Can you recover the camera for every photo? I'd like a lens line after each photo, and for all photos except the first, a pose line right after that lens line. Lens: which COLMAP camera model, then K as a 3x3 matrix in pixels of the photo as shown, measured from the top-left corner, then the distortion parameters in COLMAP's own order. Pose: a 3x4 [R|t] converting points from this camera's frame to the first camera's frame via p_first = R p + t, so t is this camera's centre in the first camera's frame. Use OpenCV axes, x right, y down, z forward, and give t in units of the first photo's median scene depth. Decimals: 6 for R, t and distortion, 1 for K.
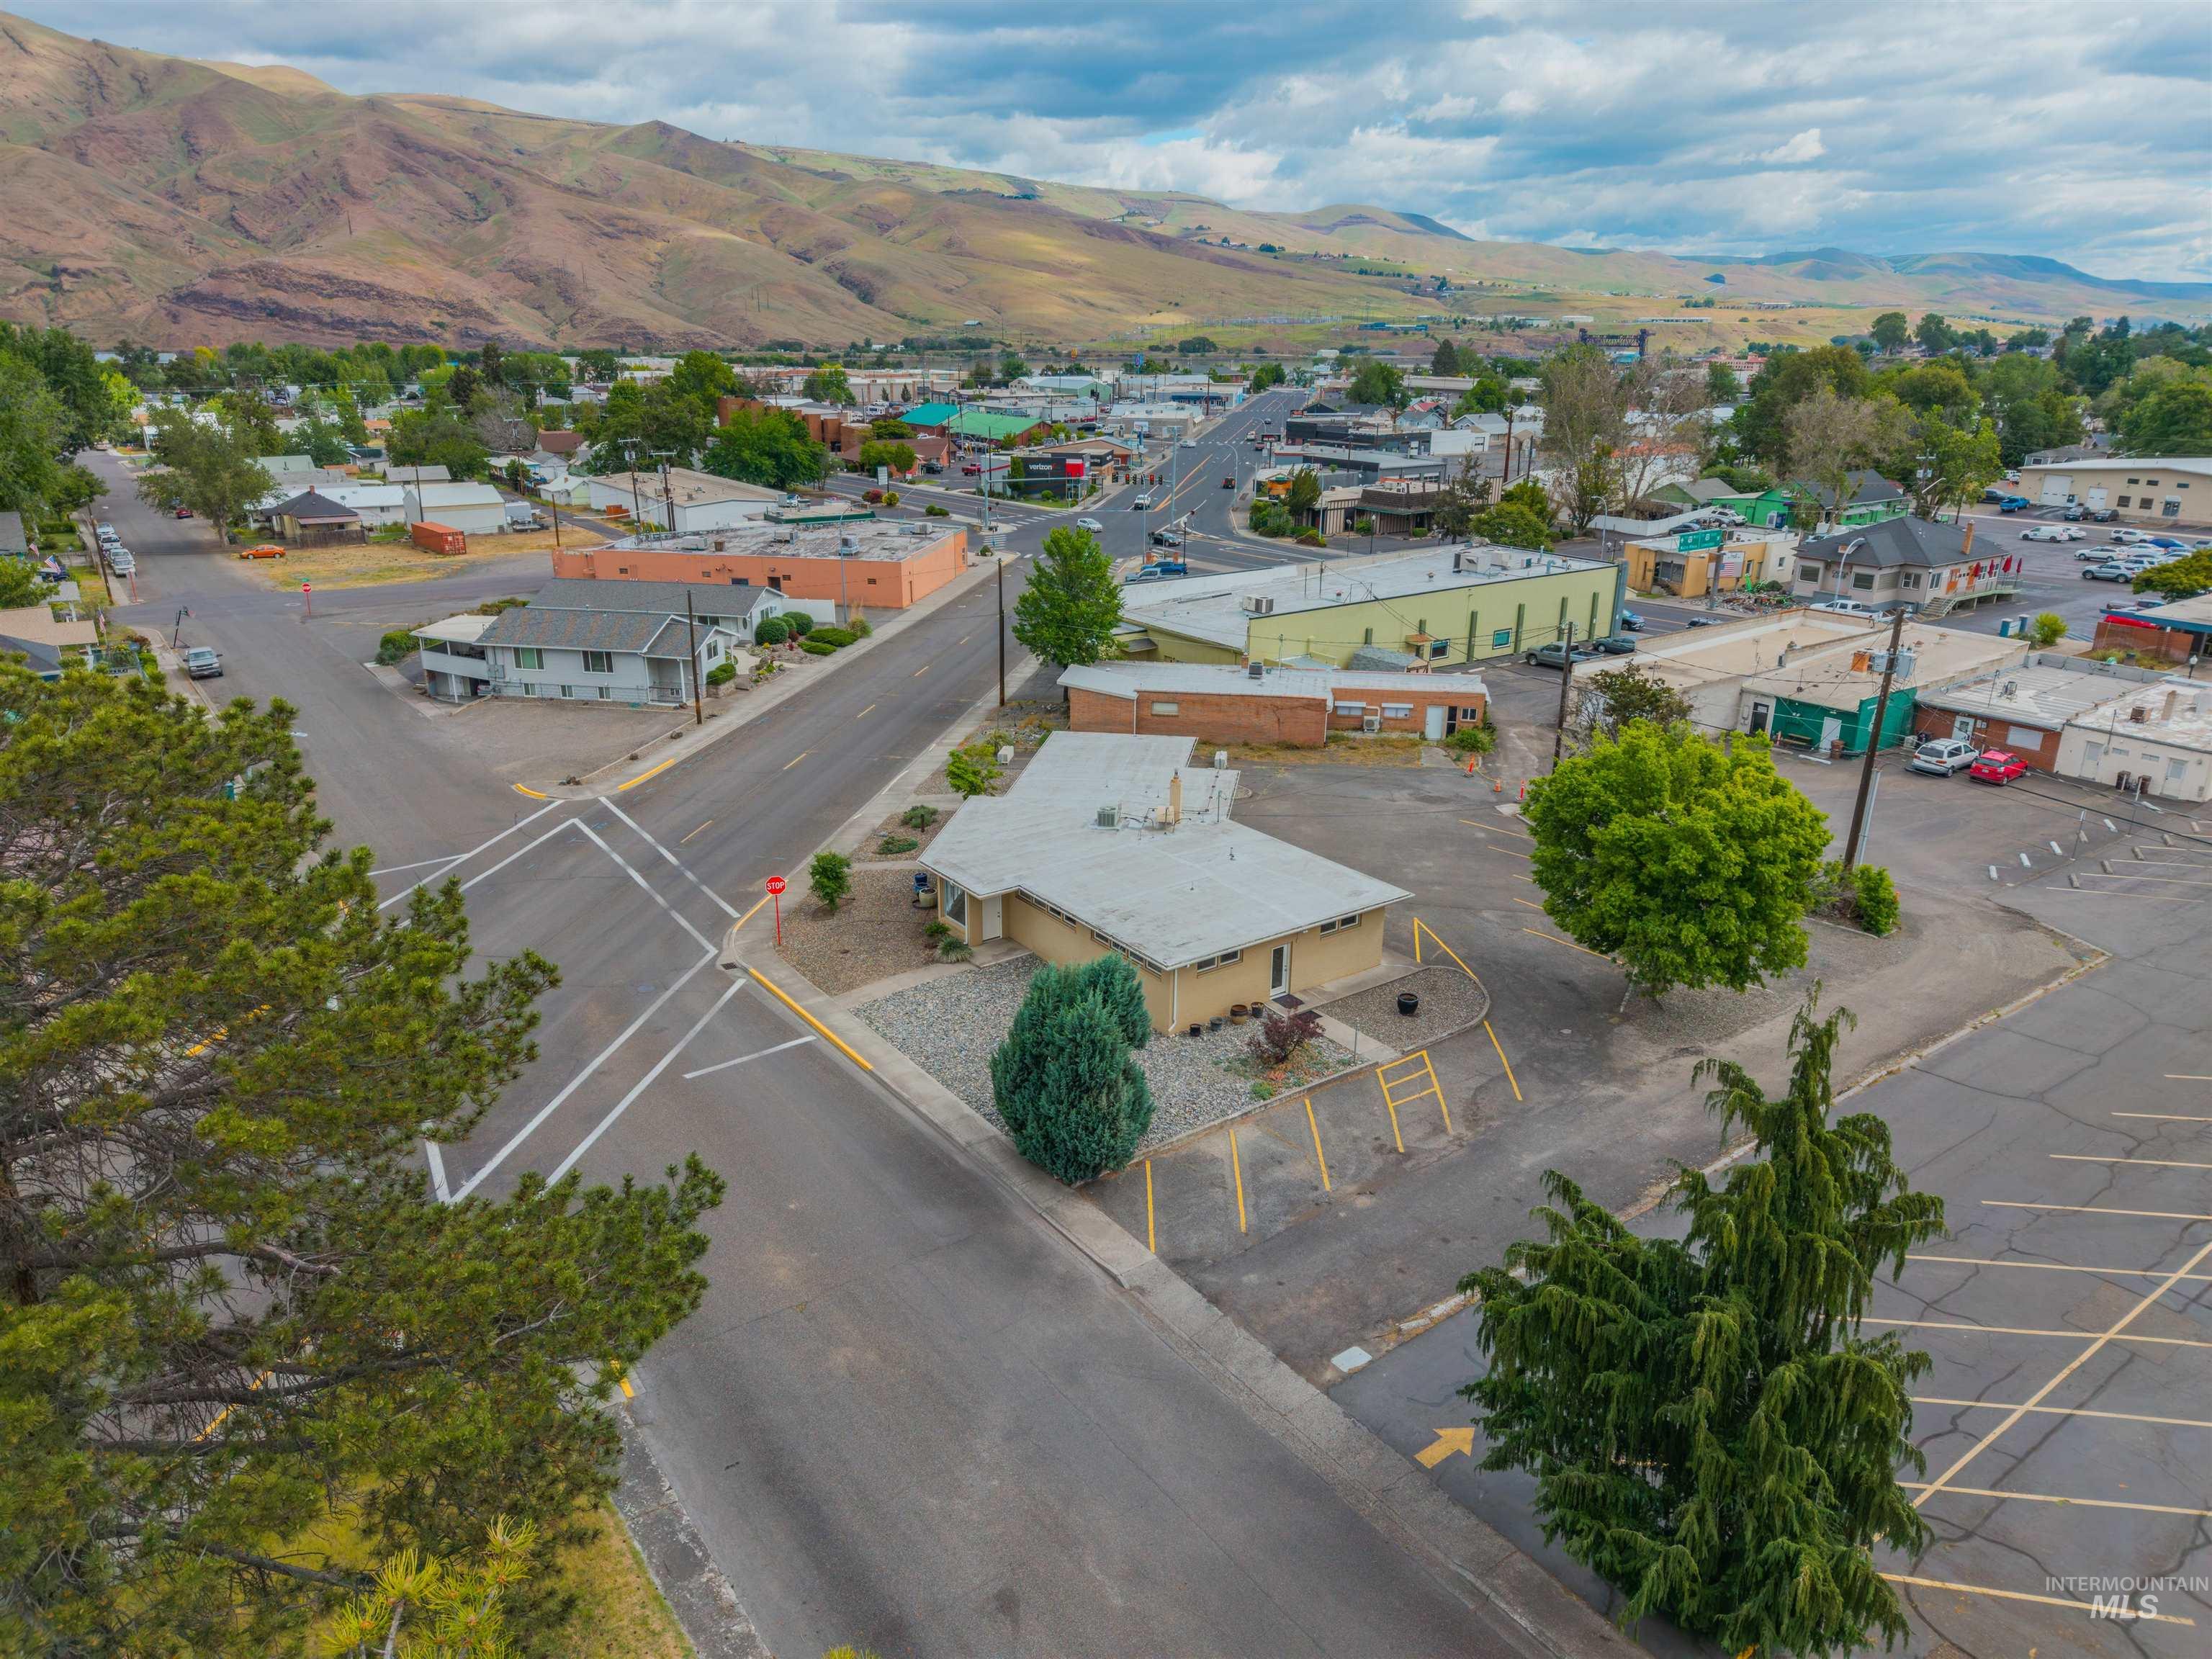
lens RADIAL K [[1481.5, 0, 1106.4], [0, 1481.5, 836.5], [0, 0, 1]] dist [0.020352, -0.017598]
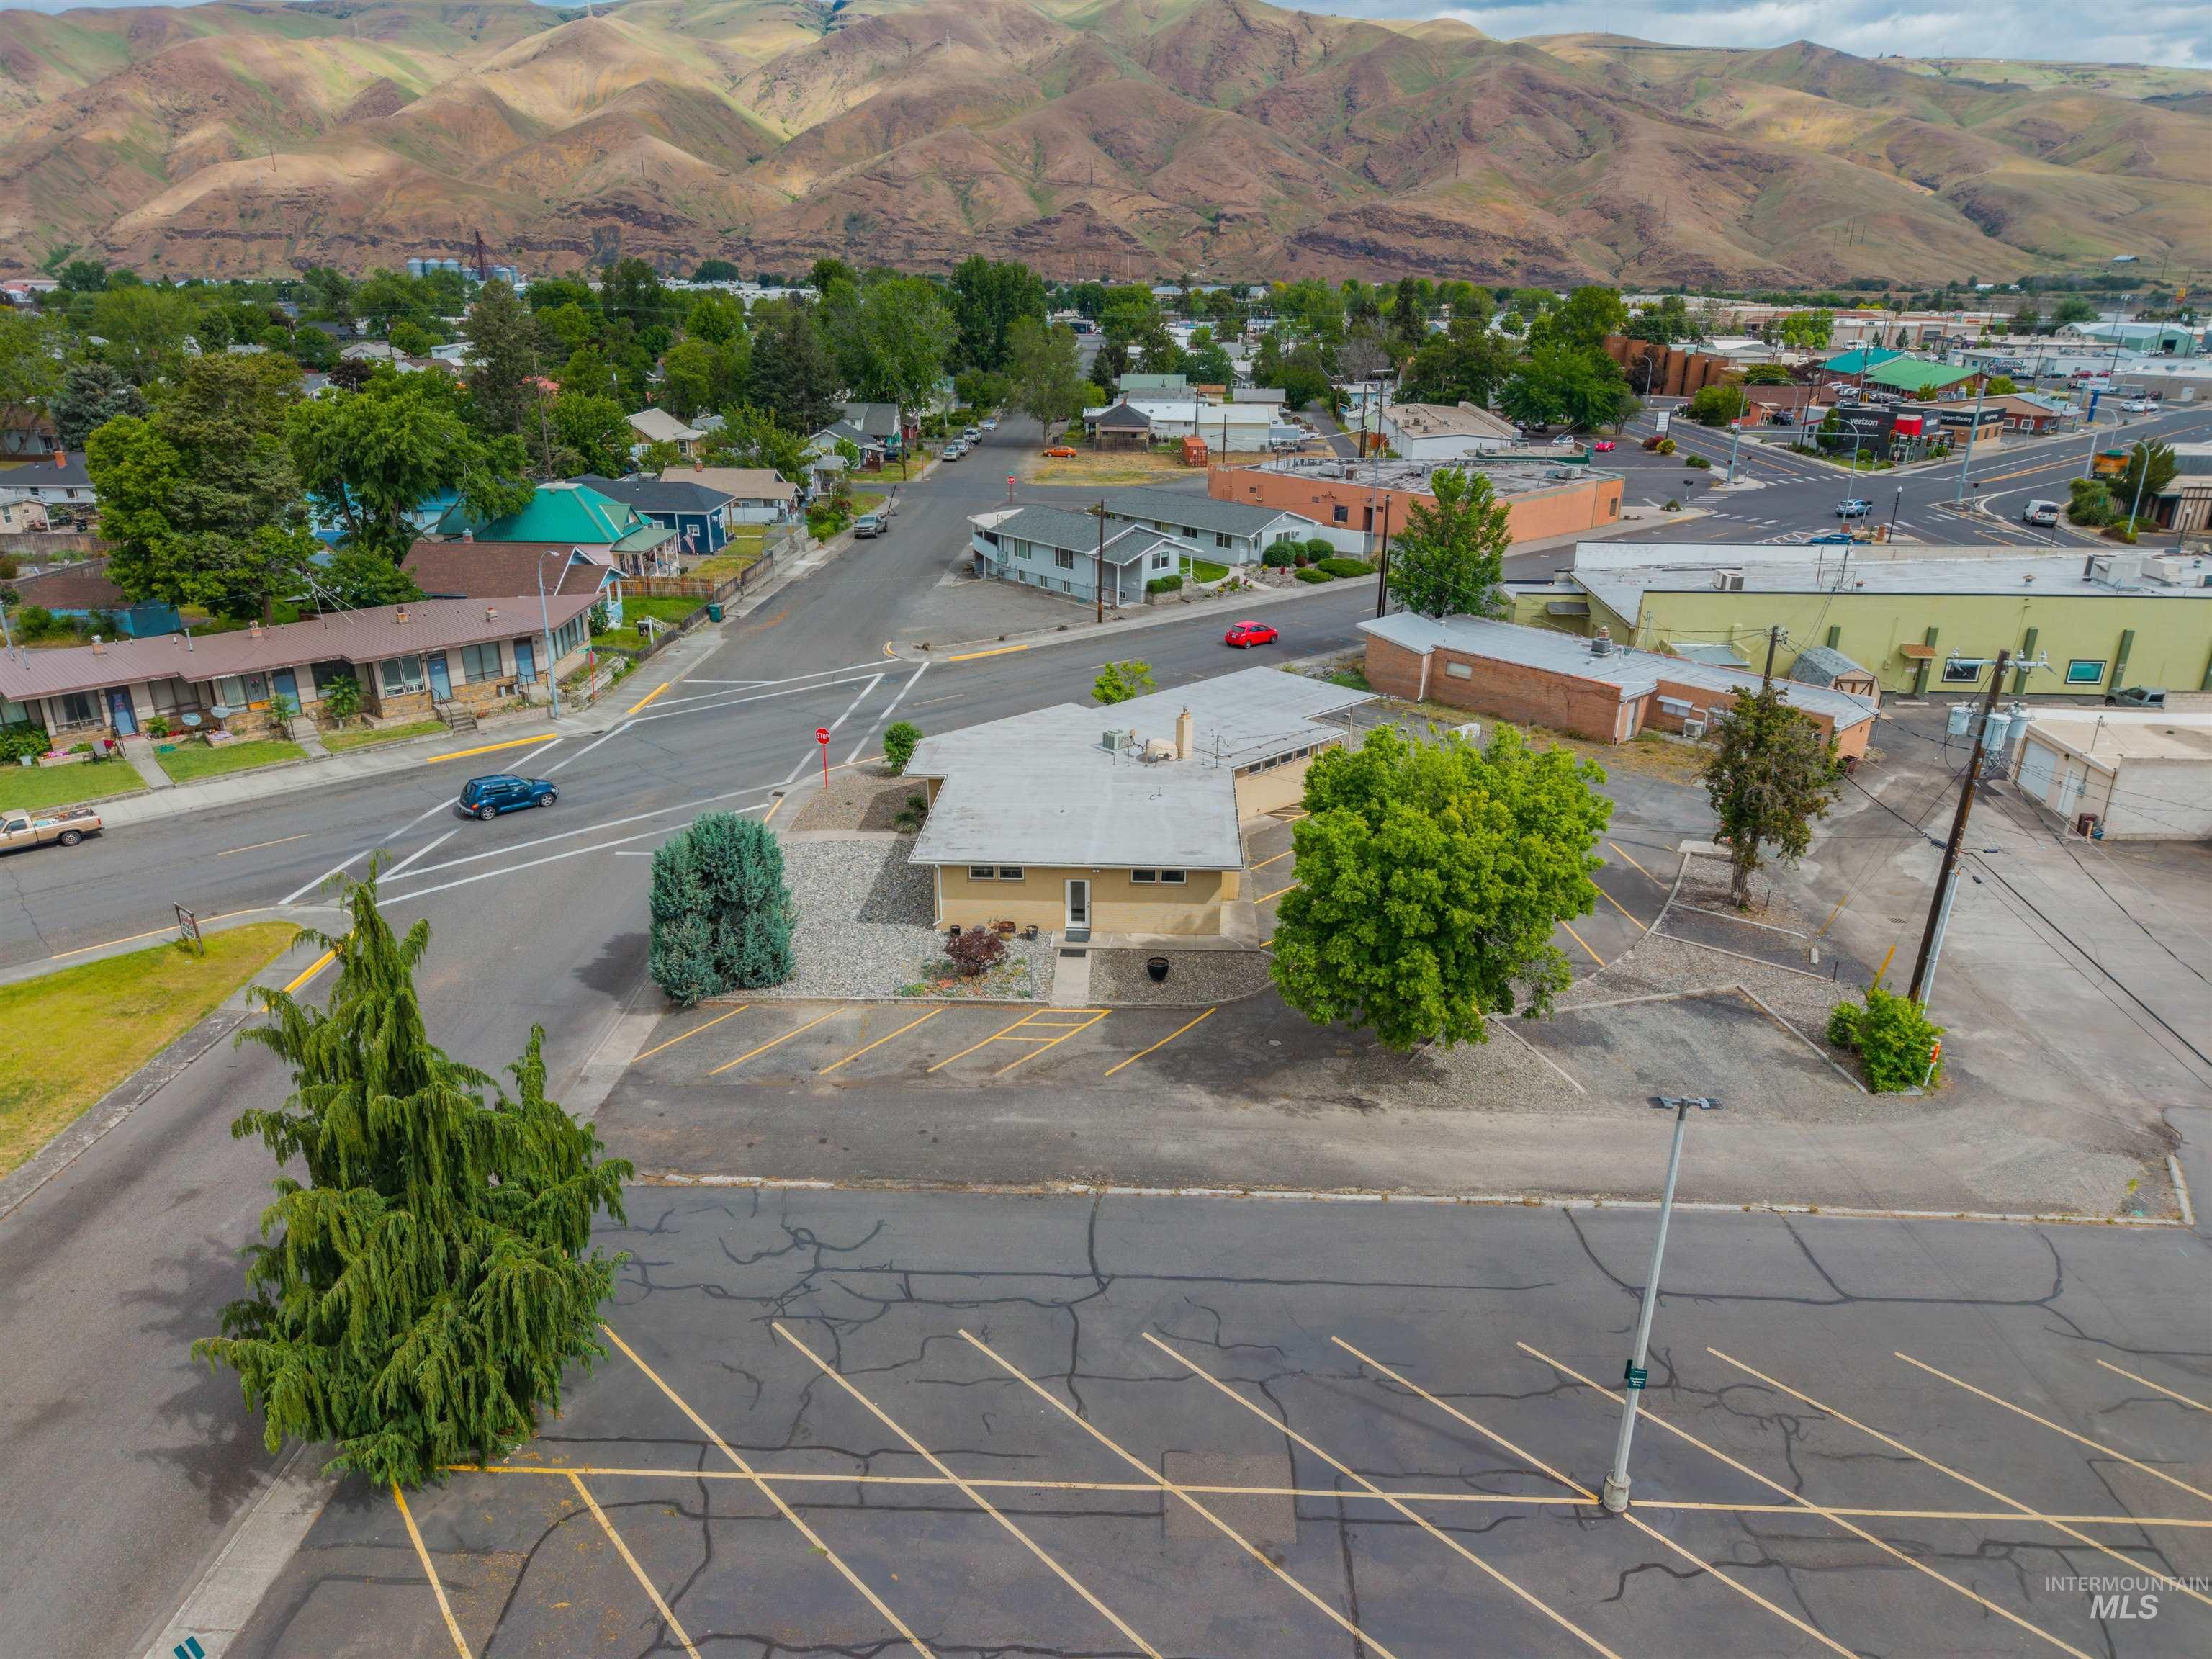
lens RADIAL K [[1482.8, 0, 1106.0], [0, 1482.8, 829.5], [0, 0, 1]] dist [0.024717, -0.014662]
pose [[0.783587, 0.223405, -0.579725, 0.283121], [-0.204725, 0.973844, 0.098568, -0.025760], [0.586582, 0.041448, 0.808828, 0.089851]]
